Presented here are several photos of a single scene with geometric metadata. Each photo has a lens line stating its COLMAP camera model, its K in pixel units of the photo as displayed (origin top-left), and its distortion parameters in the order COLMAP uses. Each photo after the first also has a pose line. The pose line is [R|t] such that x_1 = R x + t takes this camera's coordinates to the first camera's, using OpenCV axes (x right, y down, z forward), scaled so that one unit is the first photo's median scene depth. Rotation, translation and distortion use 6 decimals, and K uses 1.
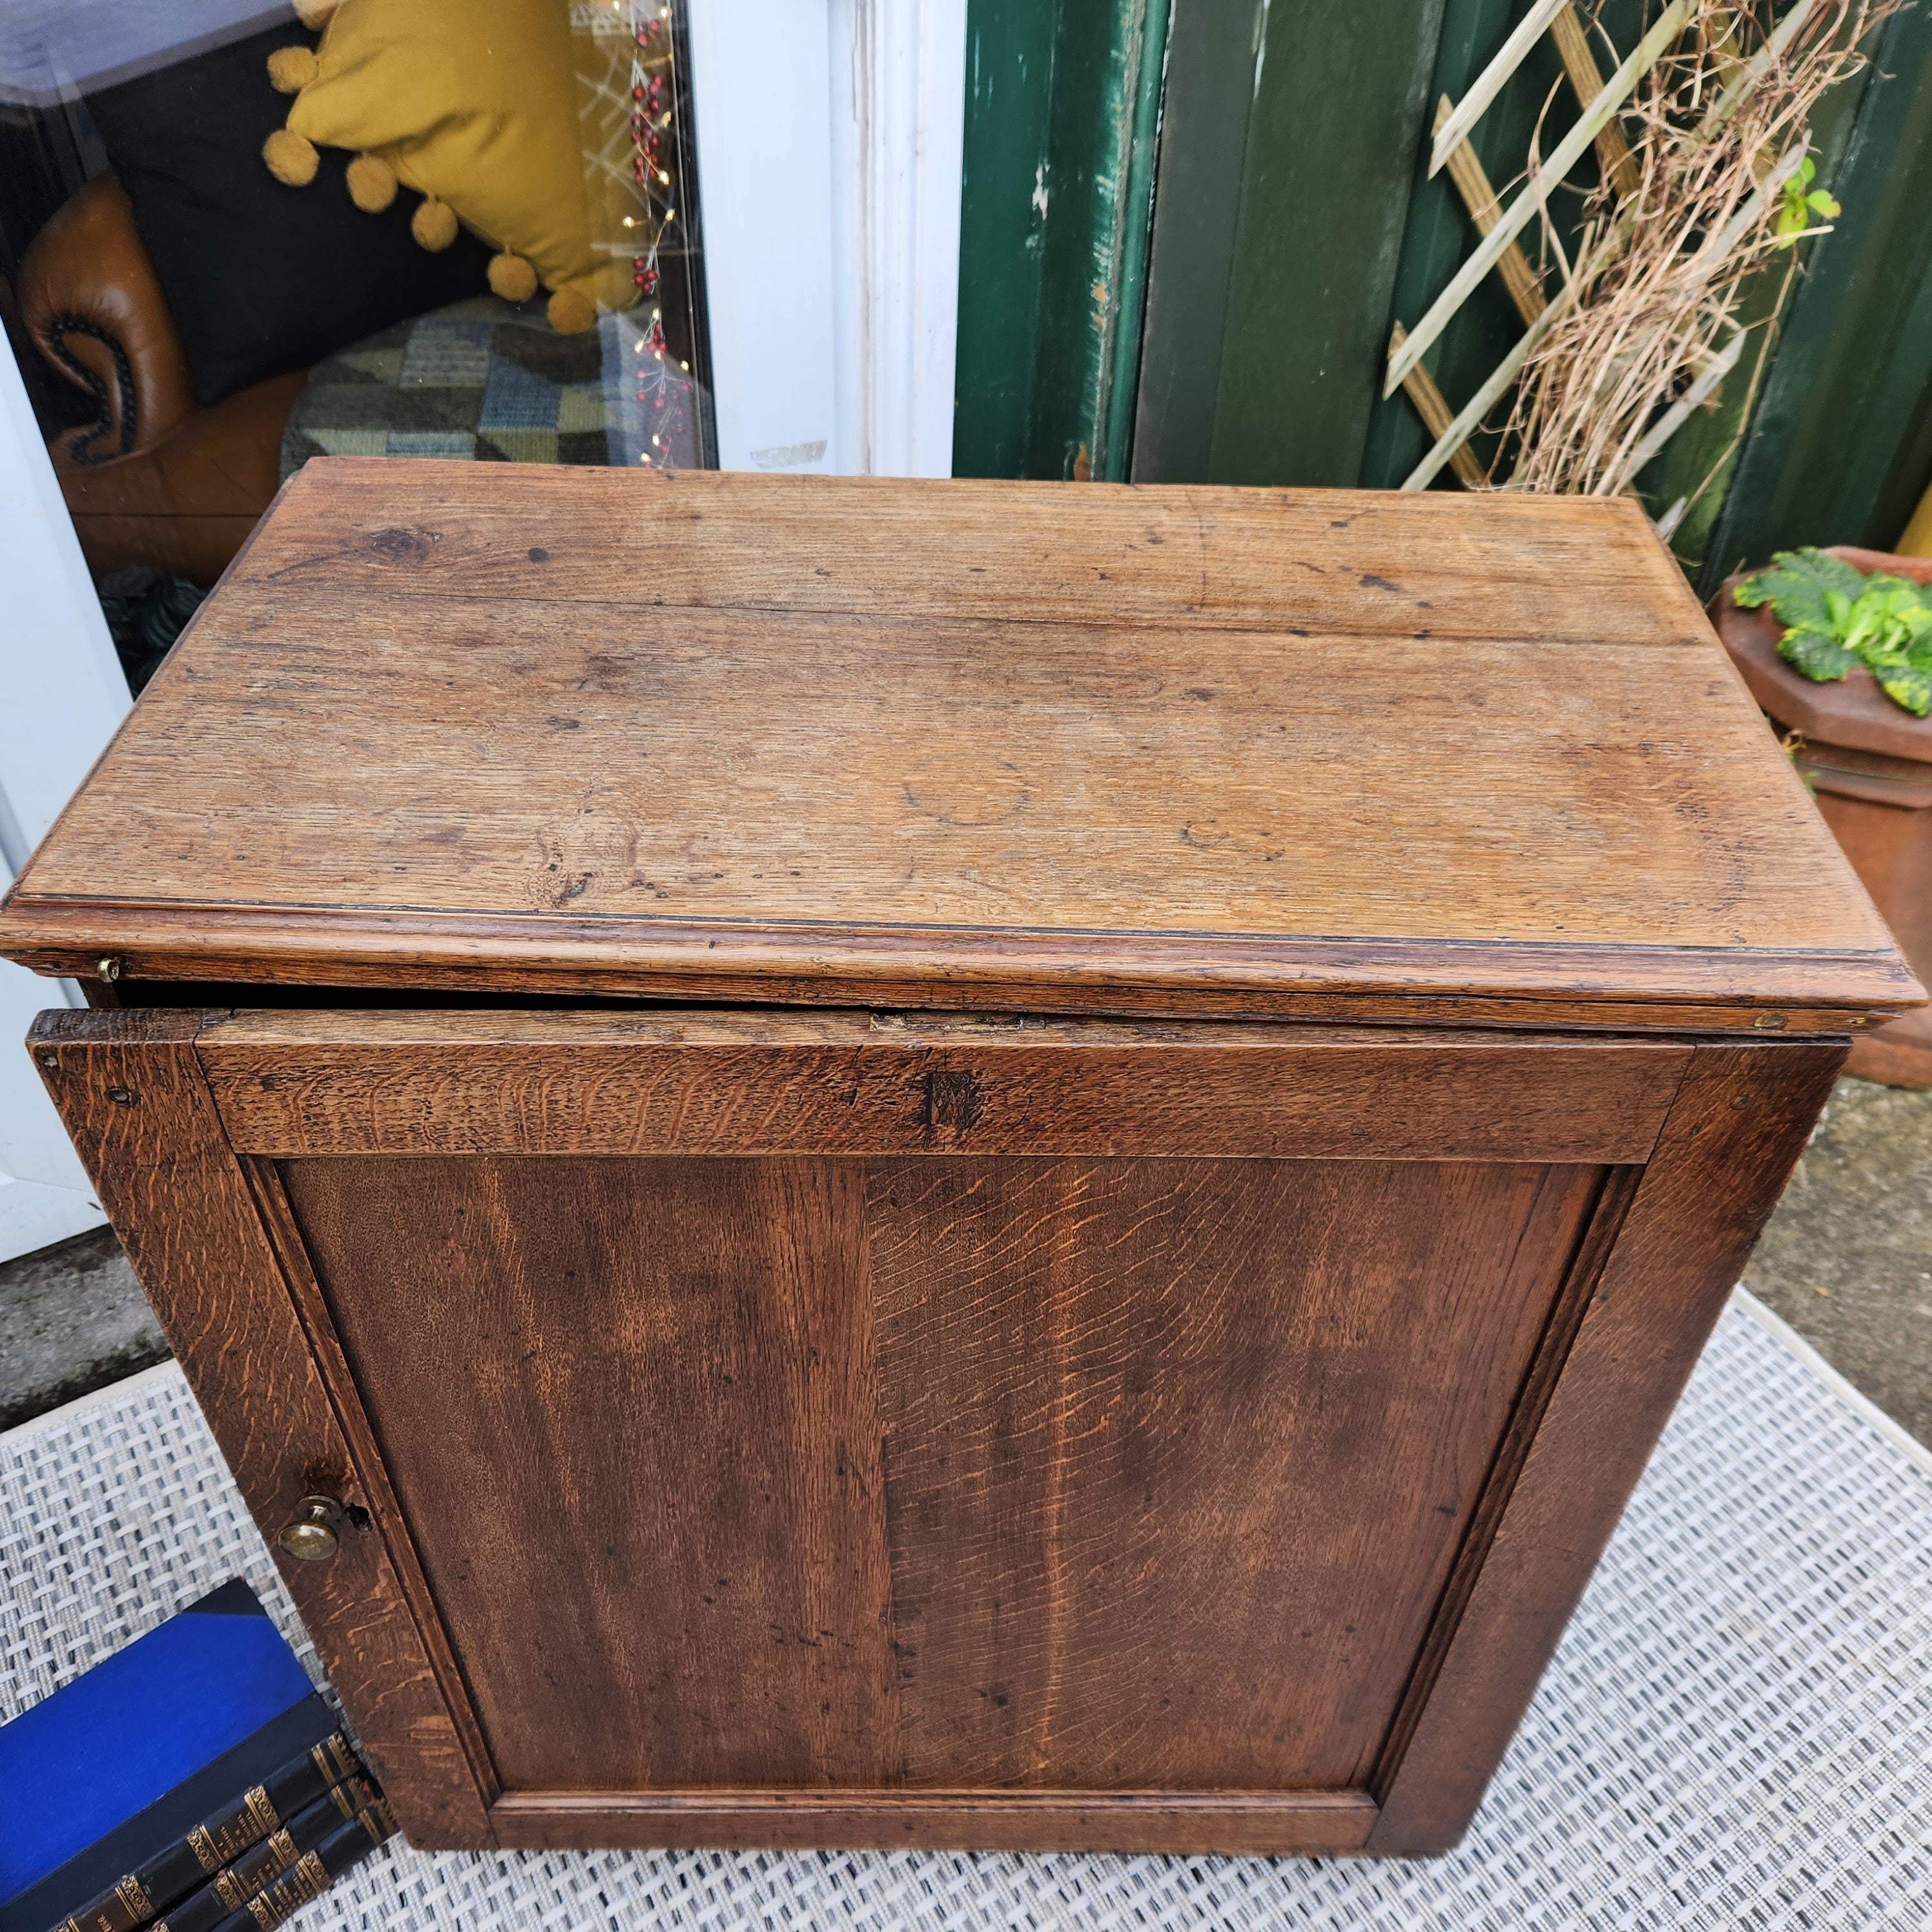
lens RADIAL K [[1734.0, 0, 980.3], [0, 1734.0, 974.0], [0, 0, 1]] dist [0.090248, -0.098285]
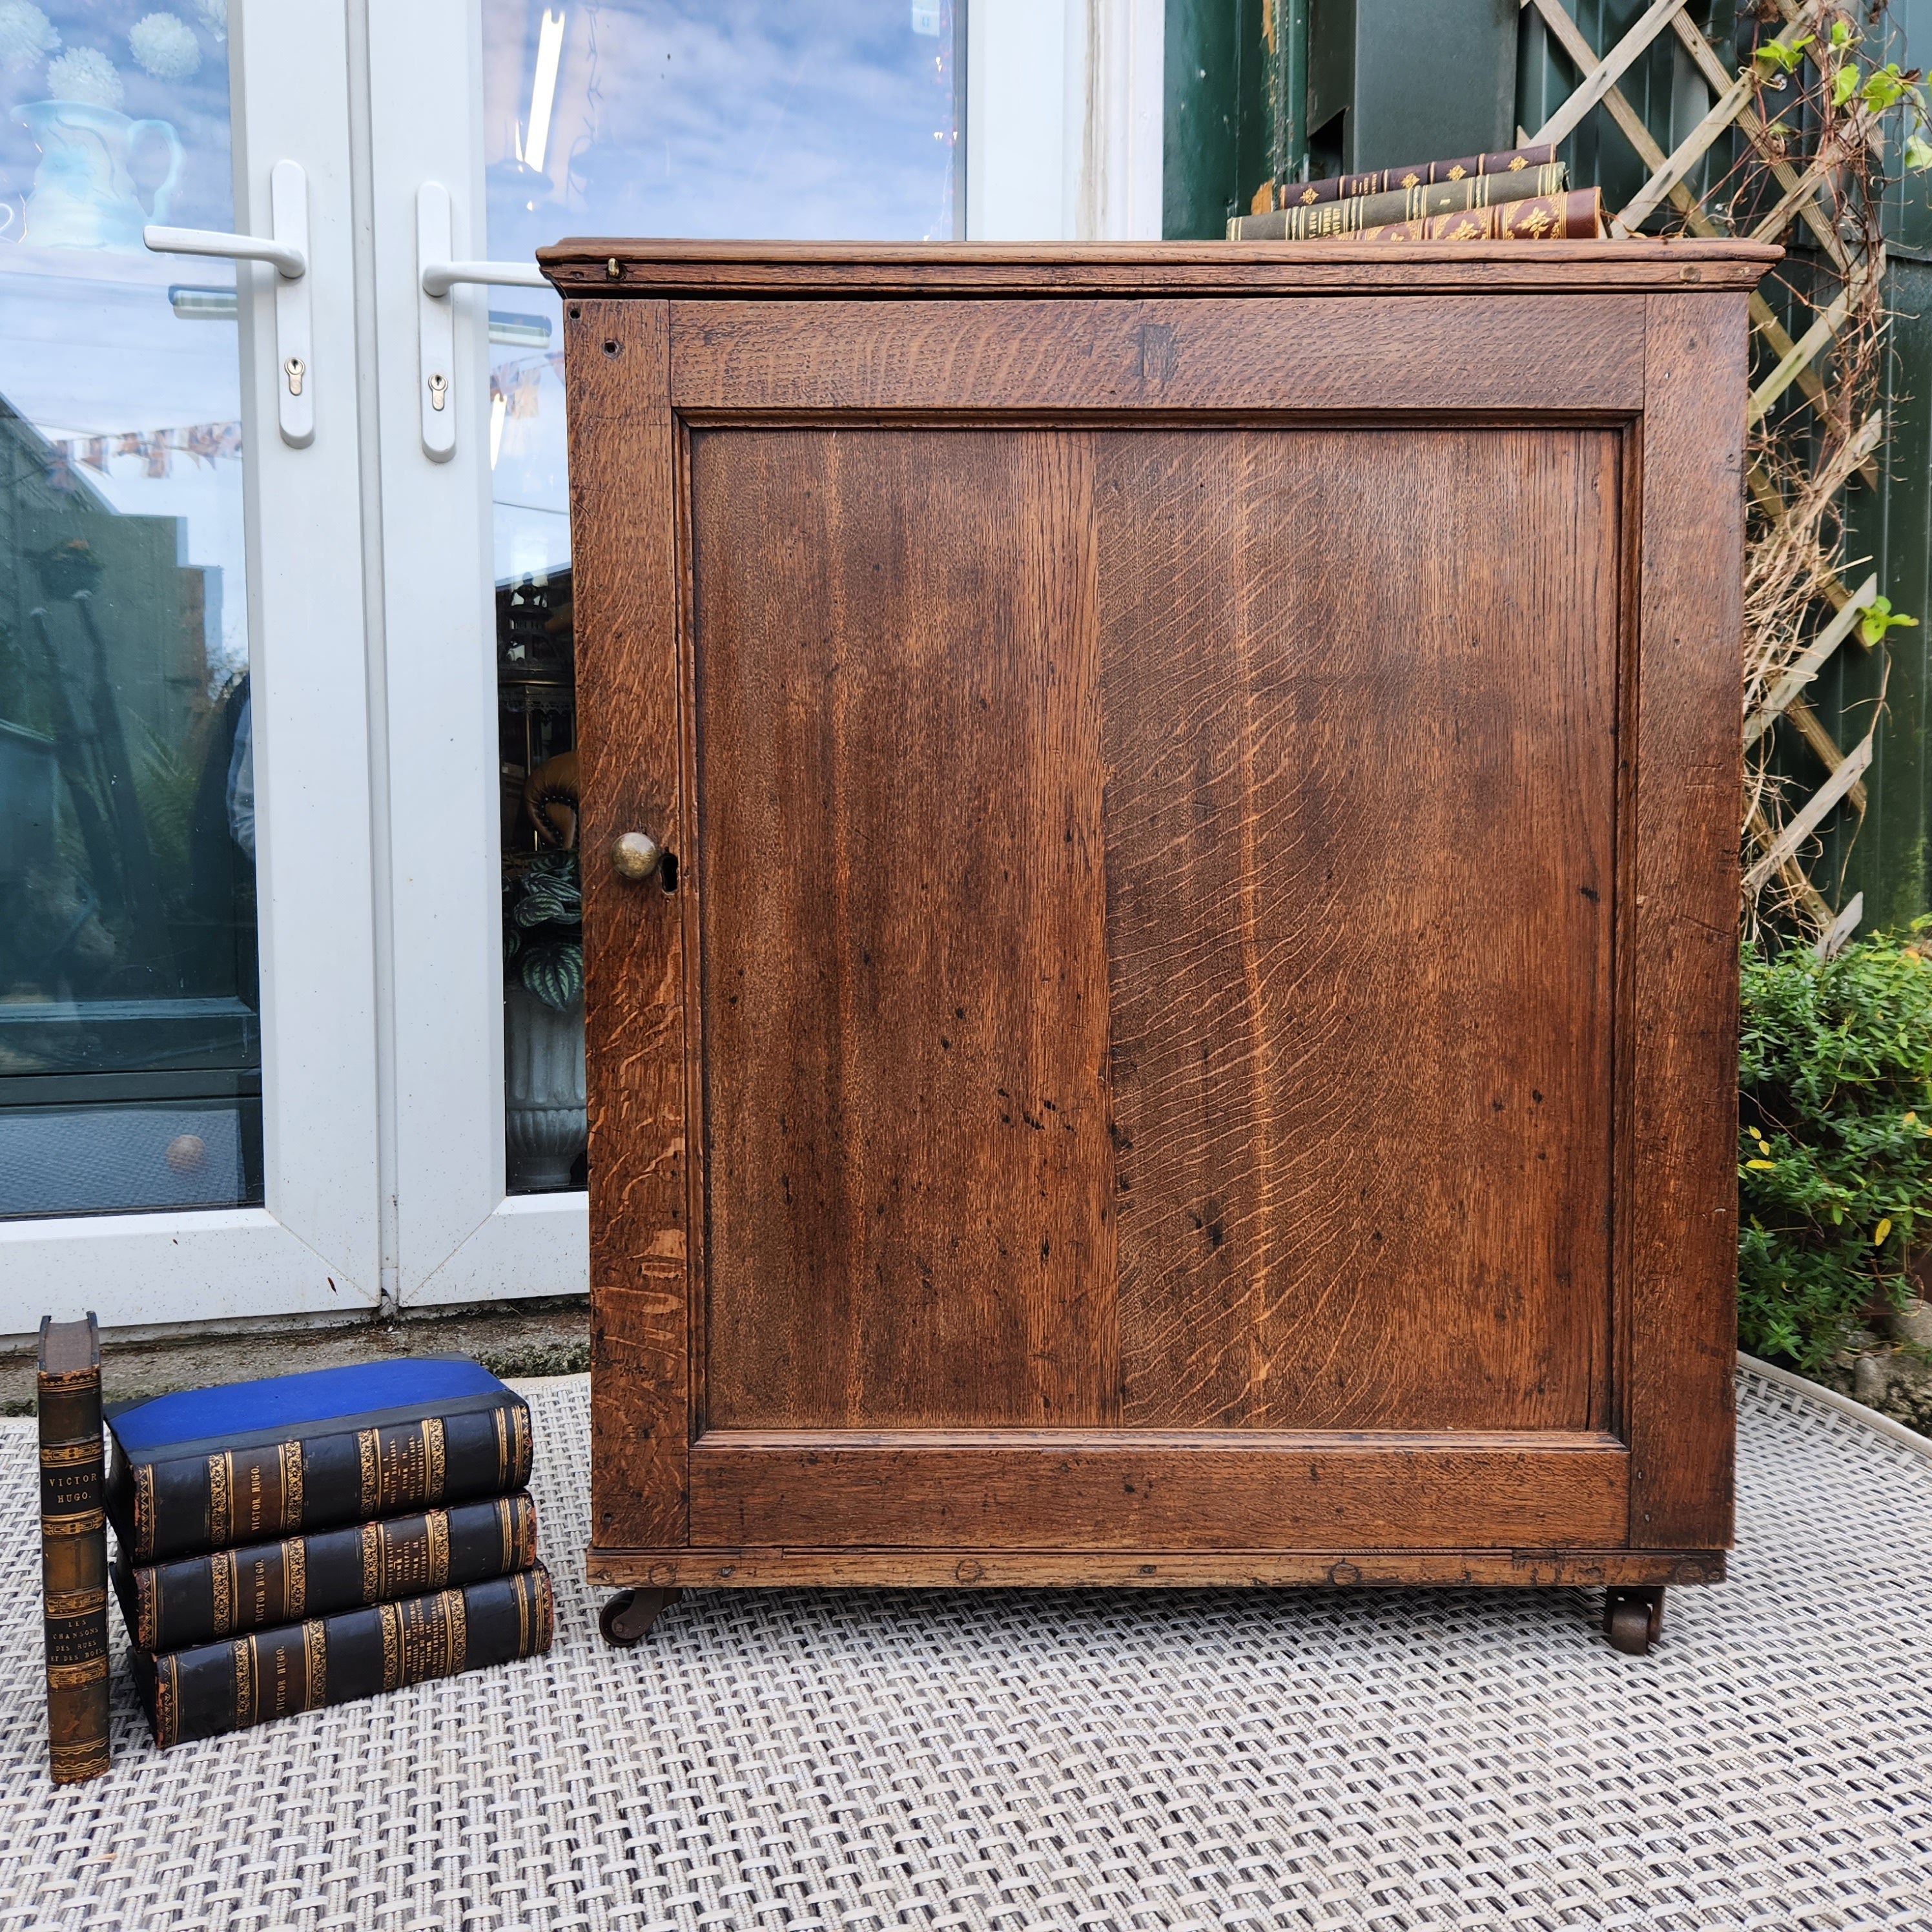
lens RADIAL K [[1734.0, 0, 980.3], [0, 1734.0, 974.0], [0, 0, 1]] dist [0.090248, -0.098285]
pose [[0.999498, -0.031634, -0.001522, -0.135787], [0.023557, 0.774710, -0.631878, 1.063690], [0.021167, 0.631525, 0.775067, 0.128515]]
